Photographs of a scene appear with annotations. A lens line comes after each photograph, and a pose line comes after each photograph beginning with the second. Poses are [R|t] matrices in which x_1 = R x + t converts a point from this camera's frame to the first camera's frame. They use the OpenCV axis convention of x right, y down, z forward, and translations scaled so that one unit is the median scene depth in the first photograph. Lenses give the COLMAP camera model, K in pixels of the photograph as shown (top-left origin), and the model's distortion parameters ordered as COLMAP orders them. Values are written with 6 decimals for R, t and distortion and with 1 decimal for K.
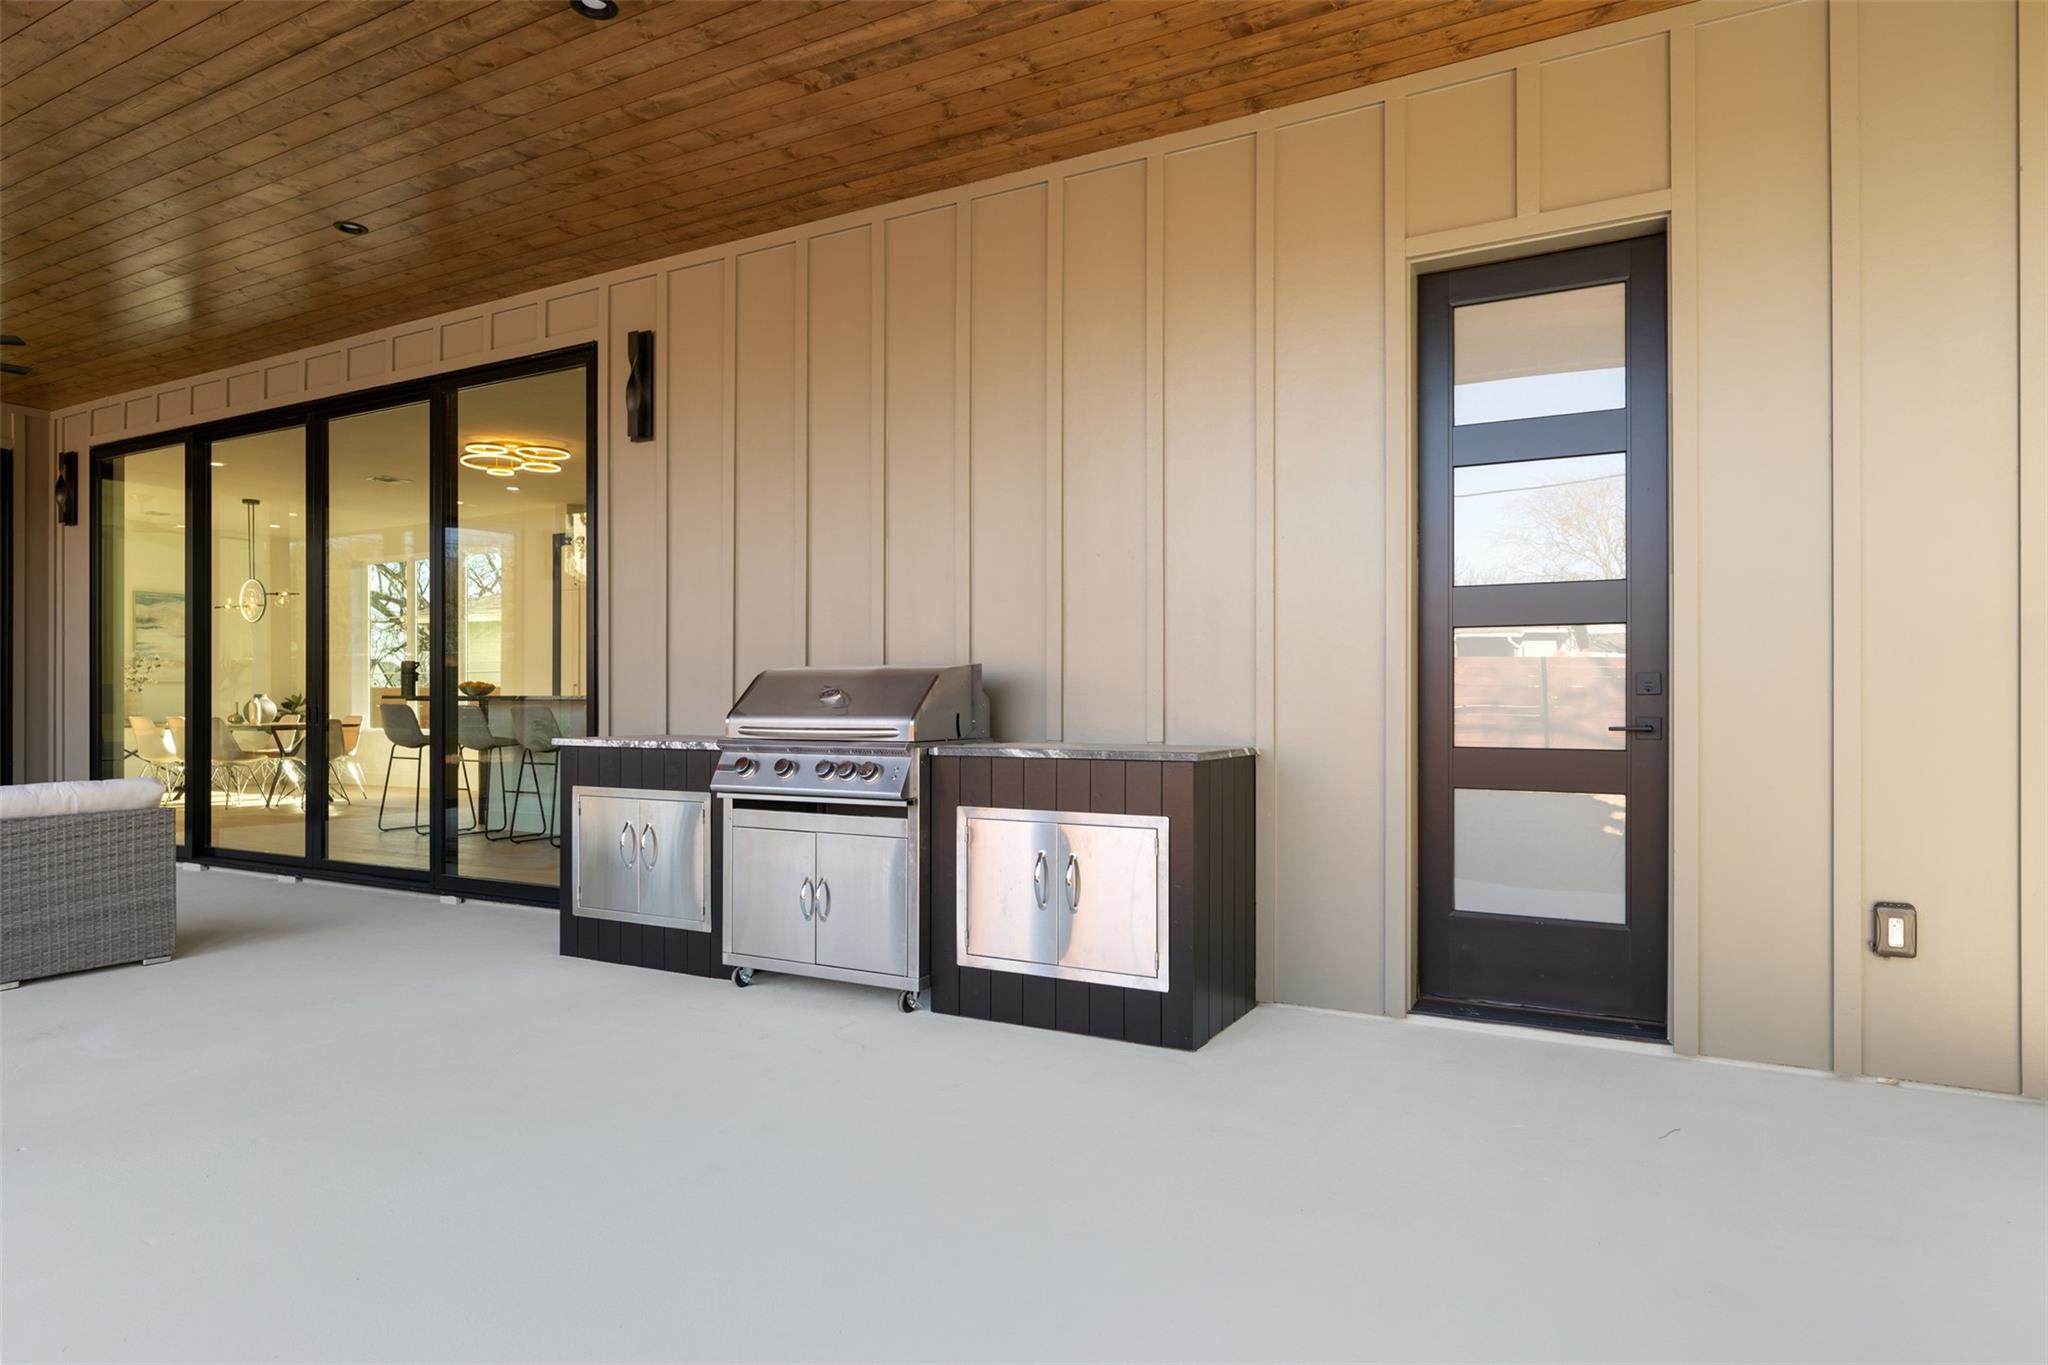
lens RADIAL K [[1216.5, 0, 1011.4], [0, 1216.5, 680.9], [0, 0, 1]] dist [-0.027325, -0.002211]
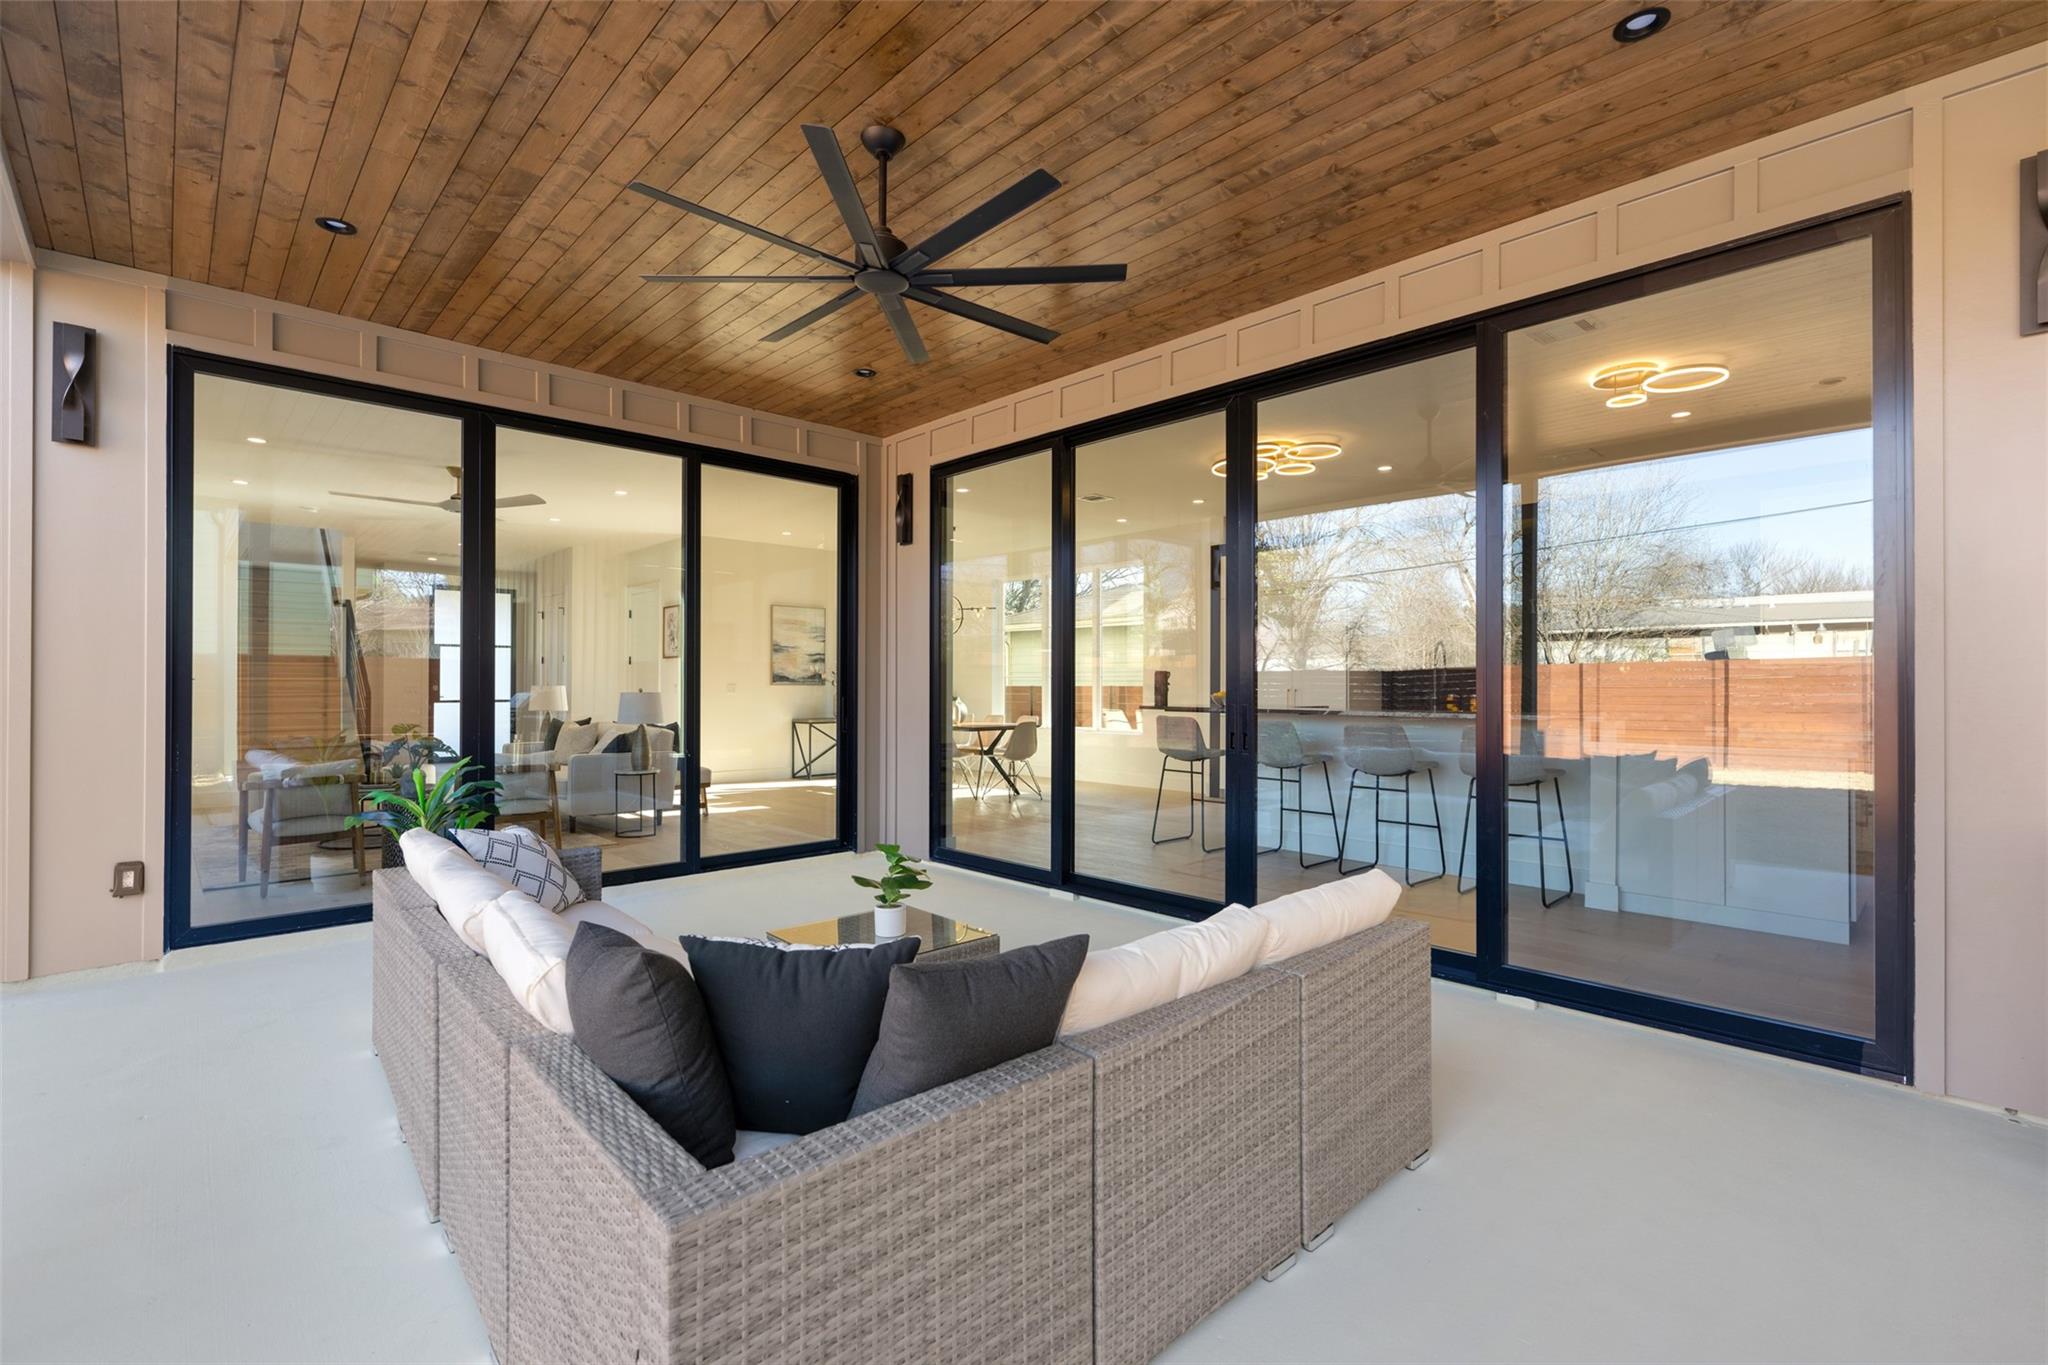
lens RADIAL K [[925.0, 0, 1033.9], [0, 925.0, 684.2], [0, 0, 1]] dist [0.005354, 0.000229]
pose [[0.957410, 0.005013, -0.288688, -0.835152], [-0.007270, 0.999951, -0.006745, -0.015305], [0.288640, 0.008556, 0.957400, 0.506844]]
